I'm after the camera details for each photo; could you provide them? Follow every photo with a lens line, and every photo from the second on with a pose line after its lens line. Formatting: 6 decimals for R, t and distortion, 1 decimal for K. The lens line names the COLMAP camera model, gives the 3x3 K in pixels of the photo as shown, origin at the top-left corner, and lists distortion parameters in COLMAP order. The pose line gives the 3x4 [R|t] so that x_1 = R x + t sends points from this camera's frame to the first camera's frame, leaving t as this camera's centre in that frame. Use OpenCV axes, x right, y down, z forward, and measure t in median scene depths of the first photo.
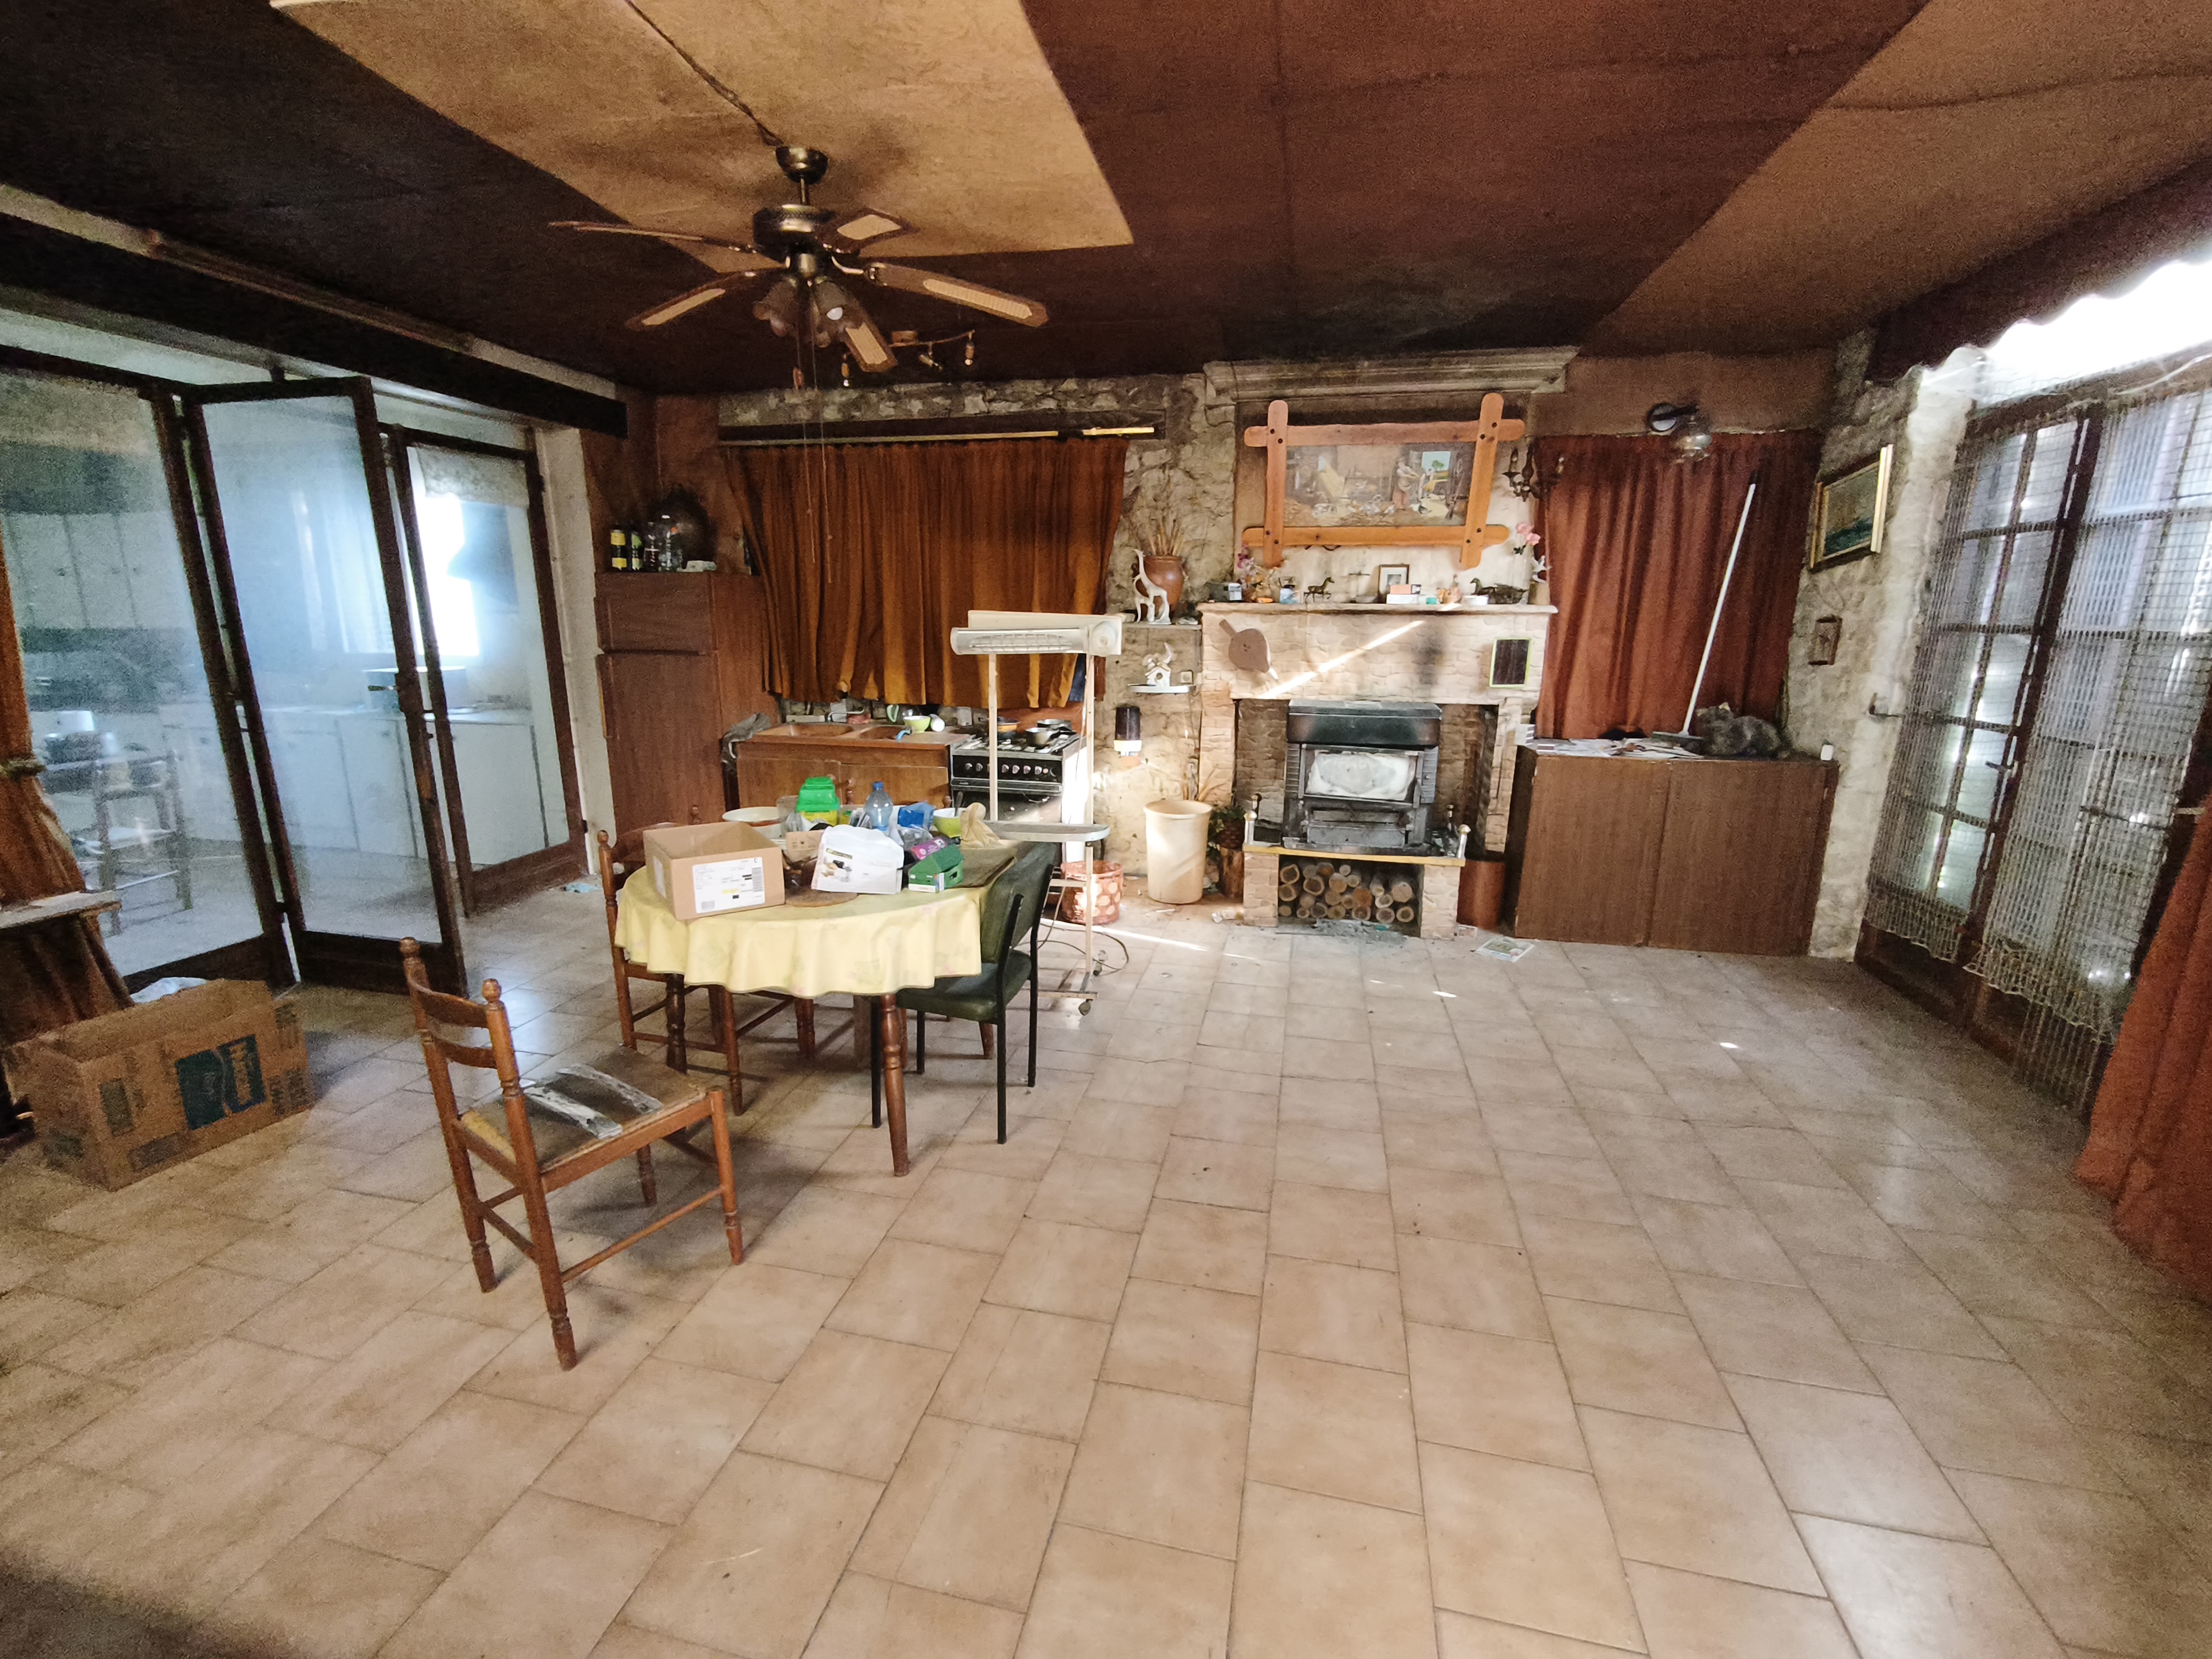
lens RADIAL K [[942.6, 0, 1112.7], [0, 942.6, 829.4], [0, 0, 1]] dist [-0.004561, -0.000247]
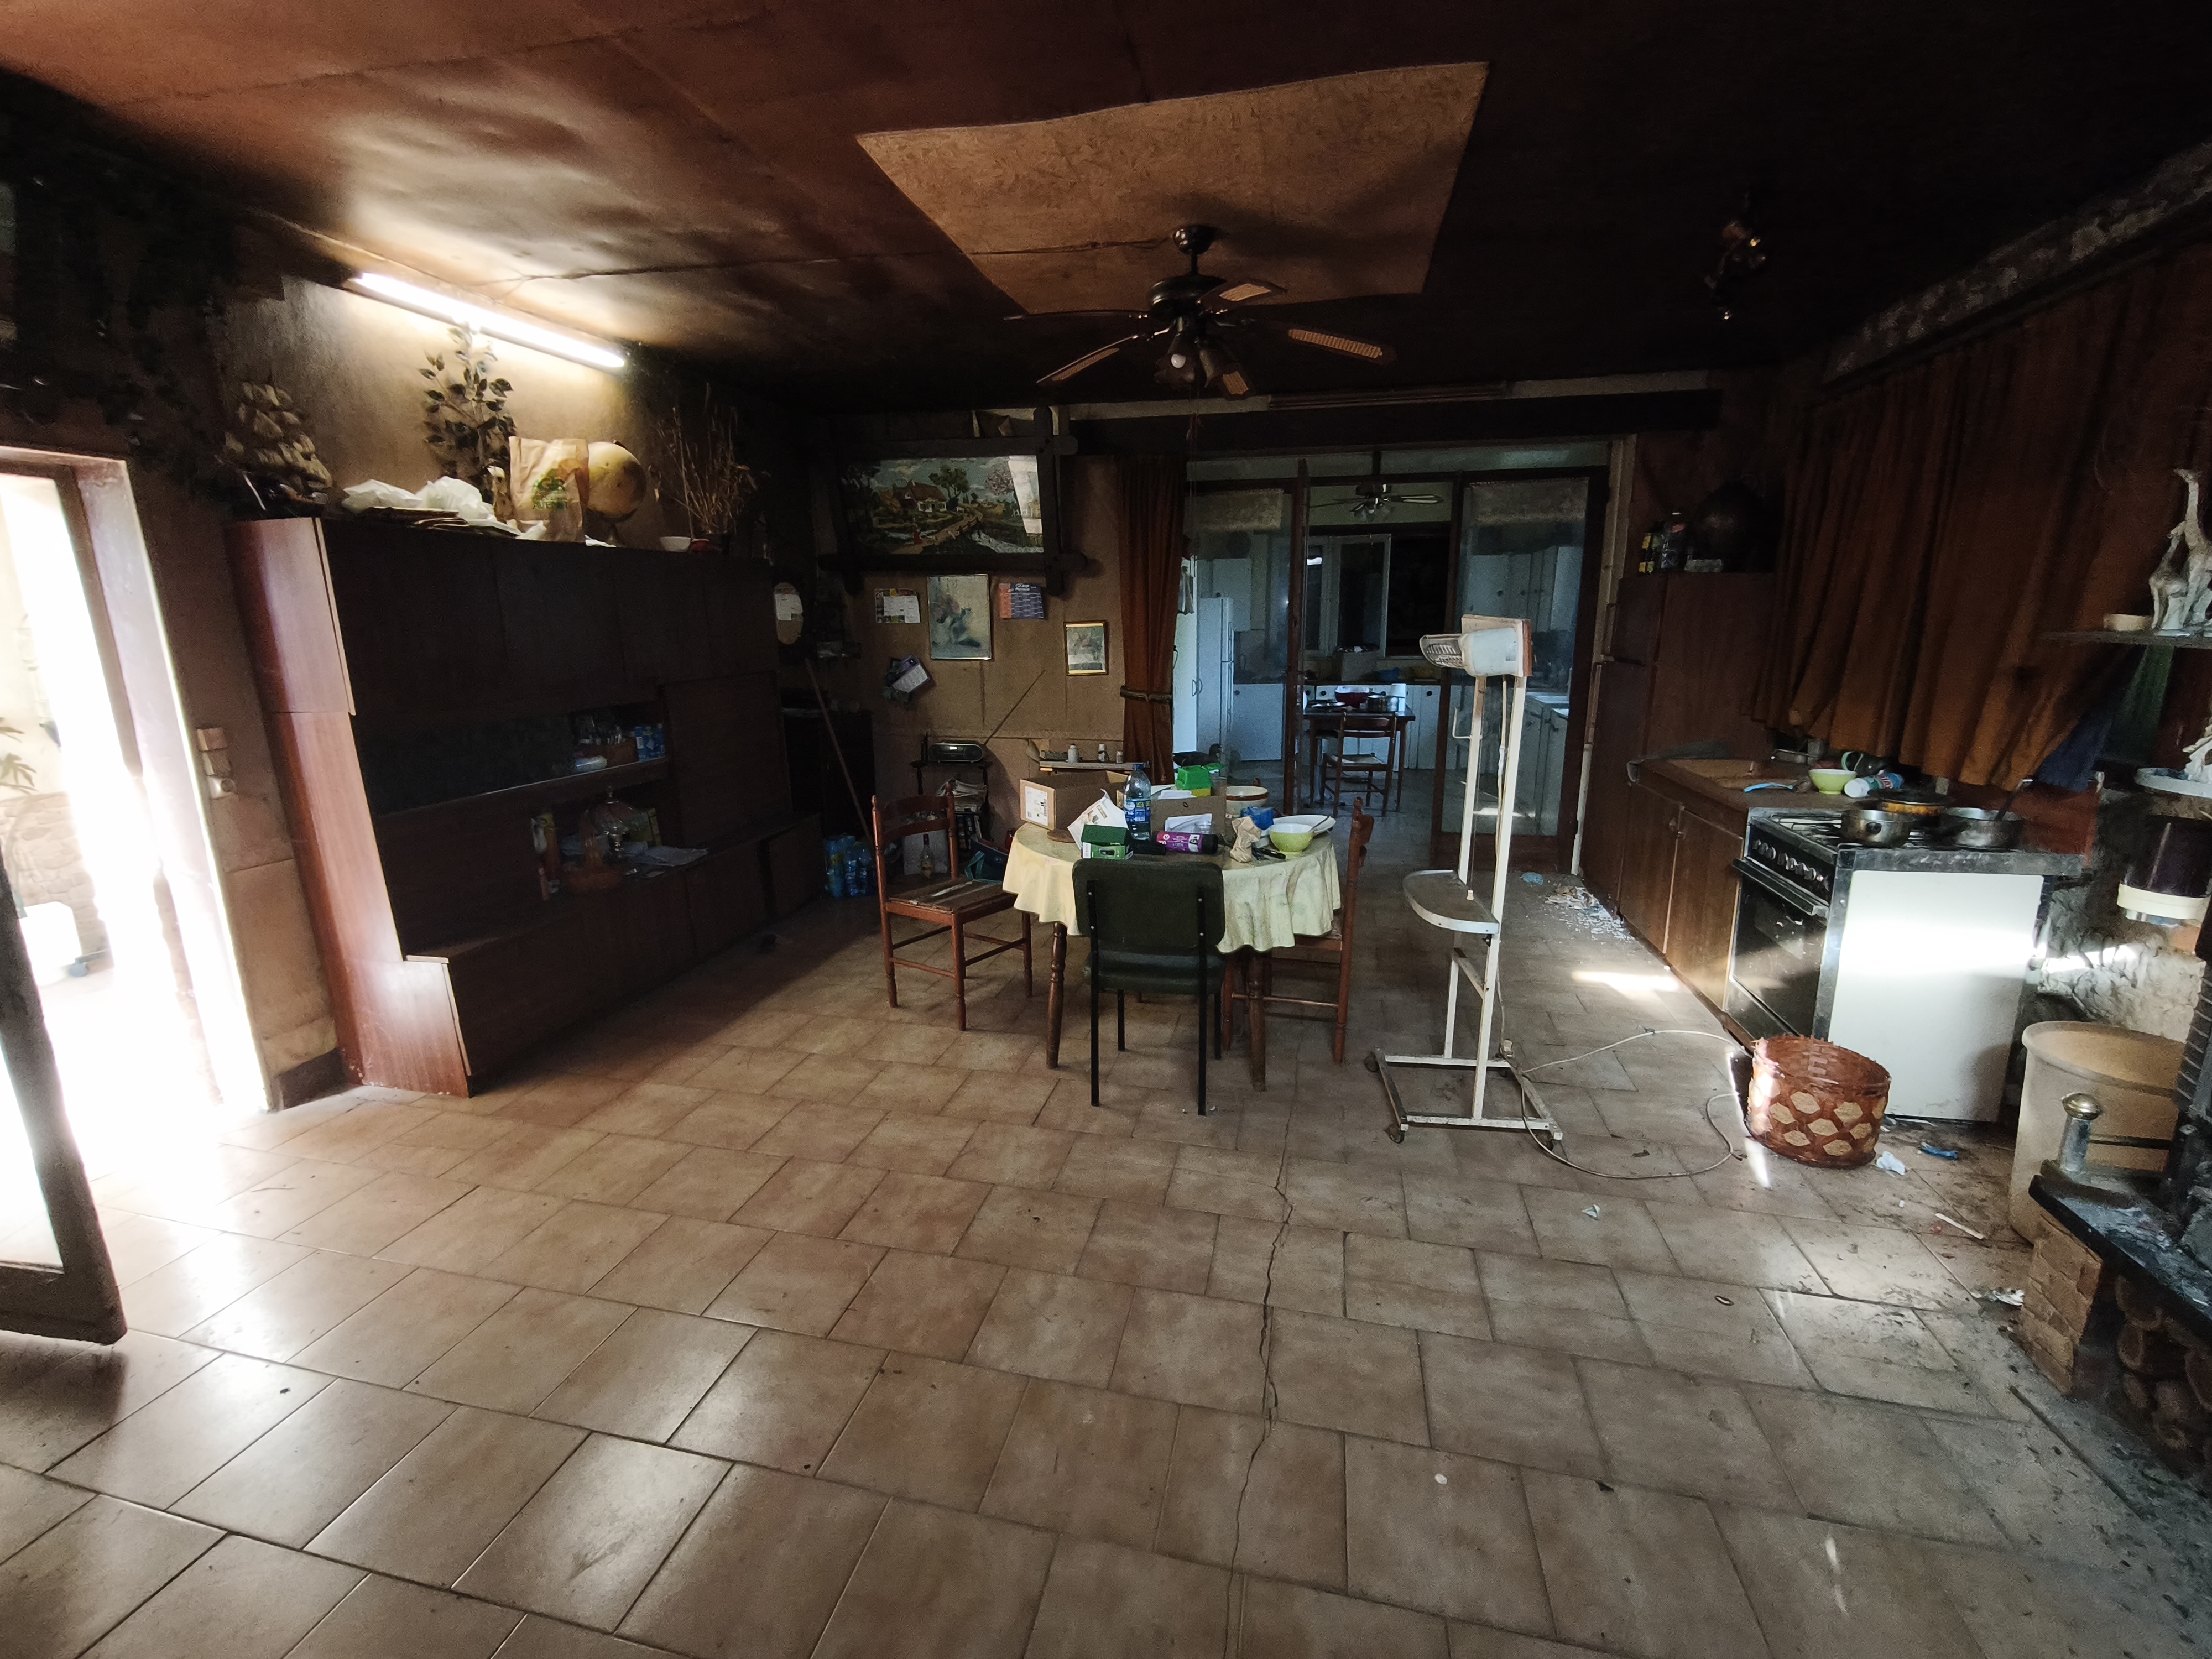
lens RADIAL K [[942.6, 0, 1114.8], [0, 942.6, 828.6], [0, 0, 1]] dist [-0.004561, -0.000247]
pose [[-0.016972, 0.210423, -0.977463, 0.937244], [-0.218253, 0.953250, 0.209000, -0.217479], [0.975745, 0.216882, 0.029747, 0.983464]]
